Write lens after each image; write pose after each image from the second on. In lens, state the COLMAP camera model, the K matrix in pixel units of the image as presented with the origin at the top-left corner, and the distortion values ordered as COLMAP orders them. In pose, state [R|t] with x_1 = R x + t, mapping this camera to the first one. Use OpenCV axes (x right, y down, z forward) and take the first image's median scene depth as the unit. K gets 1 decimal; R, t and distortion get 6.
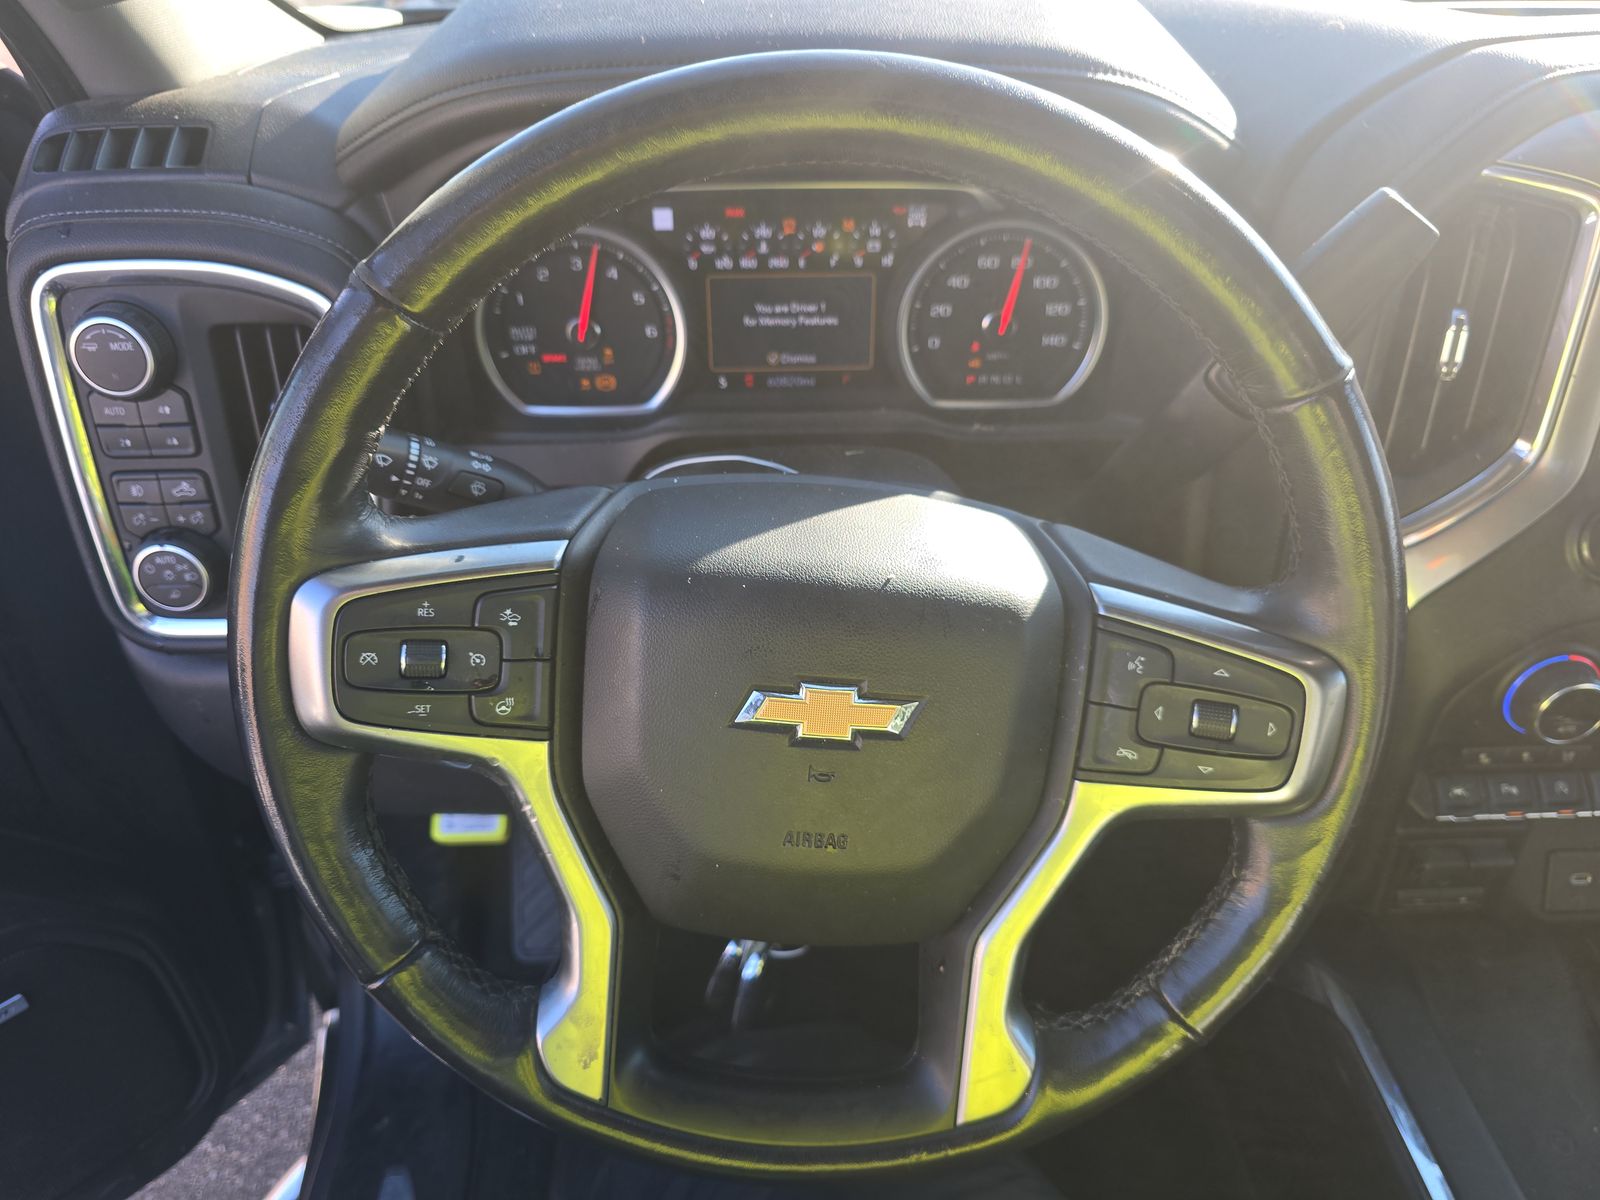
lens RADIAL K [[1075.7, 0, 798.4], [0, 1075.7, 596.3], [0, 0, 1]] dist [0.046033, -0.000736]
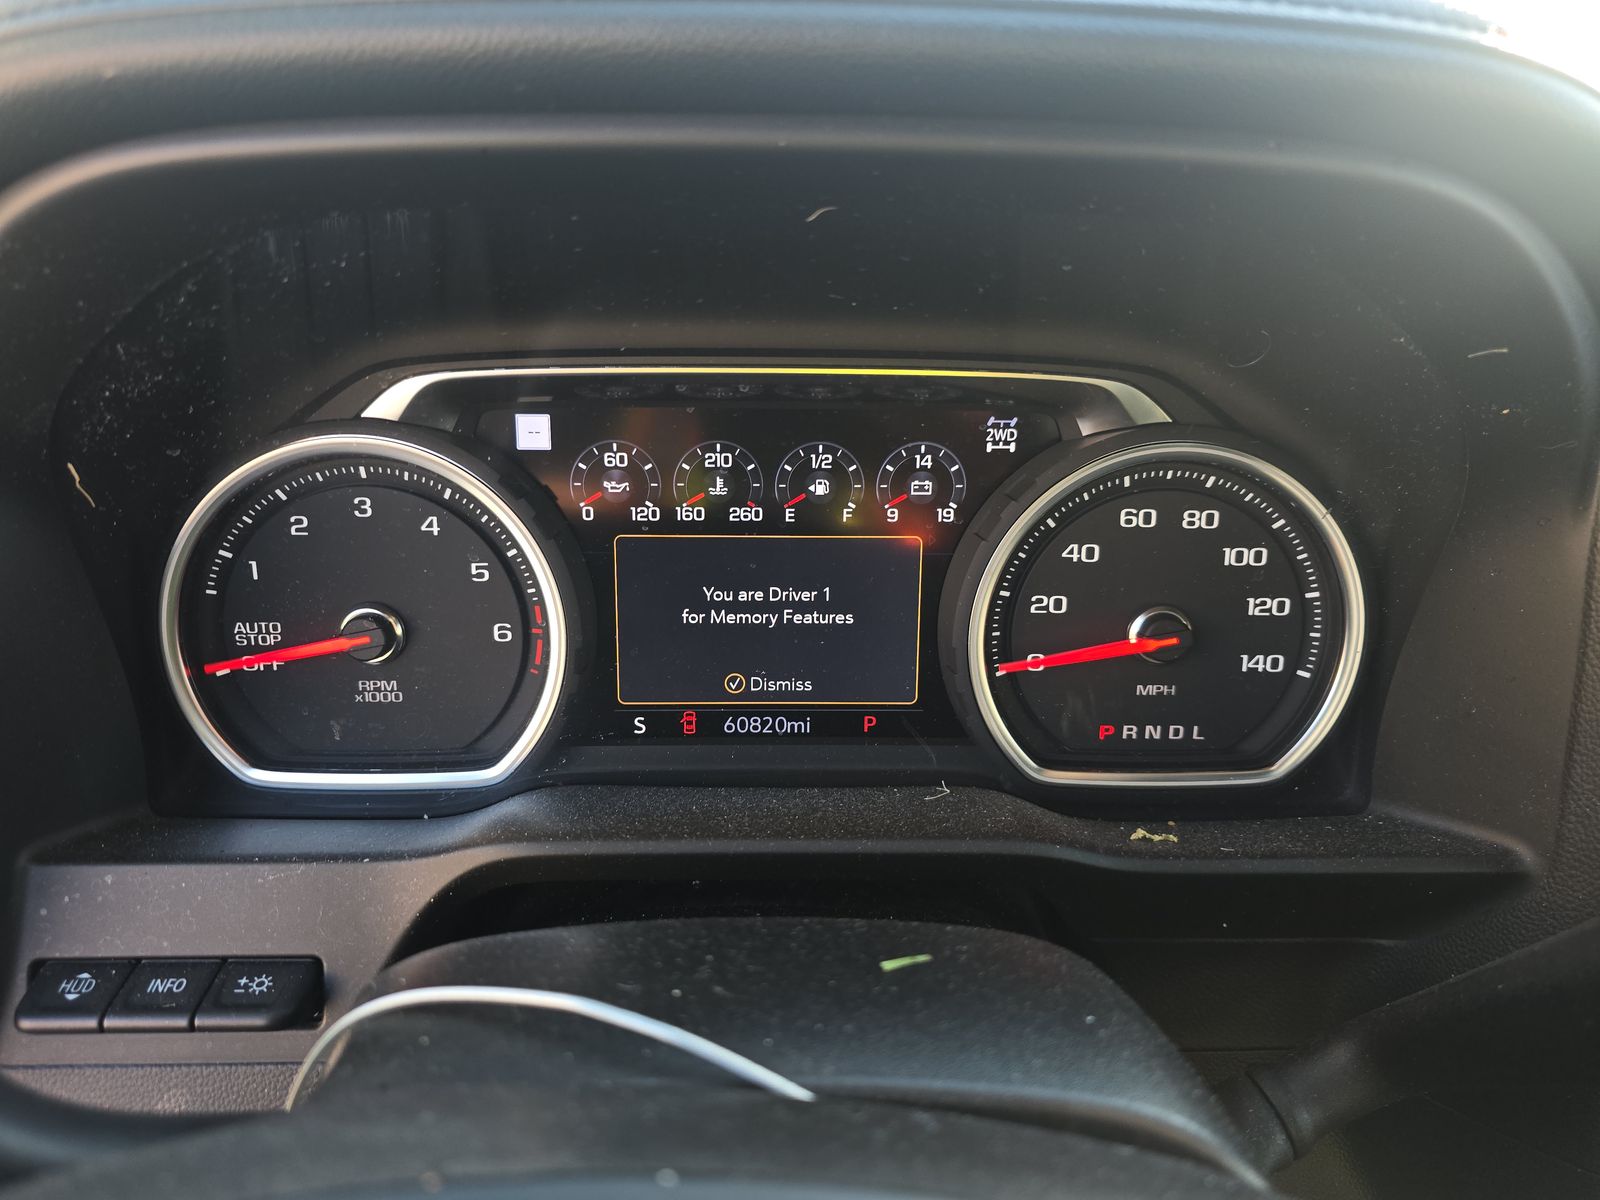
lens RADIAL K [[1075.7, 0, 797.3], [0, 1075.7, 598.6], [0, 0, 1]] dist [0.046033, -0.000736]
pose [[0.999810, 0.017691, -0.008207, 0.012561], [-0.019250, 0.962672, -0.269985, -0.121453], [0.003124, 0.270091, 0.962830, 0.488563]]
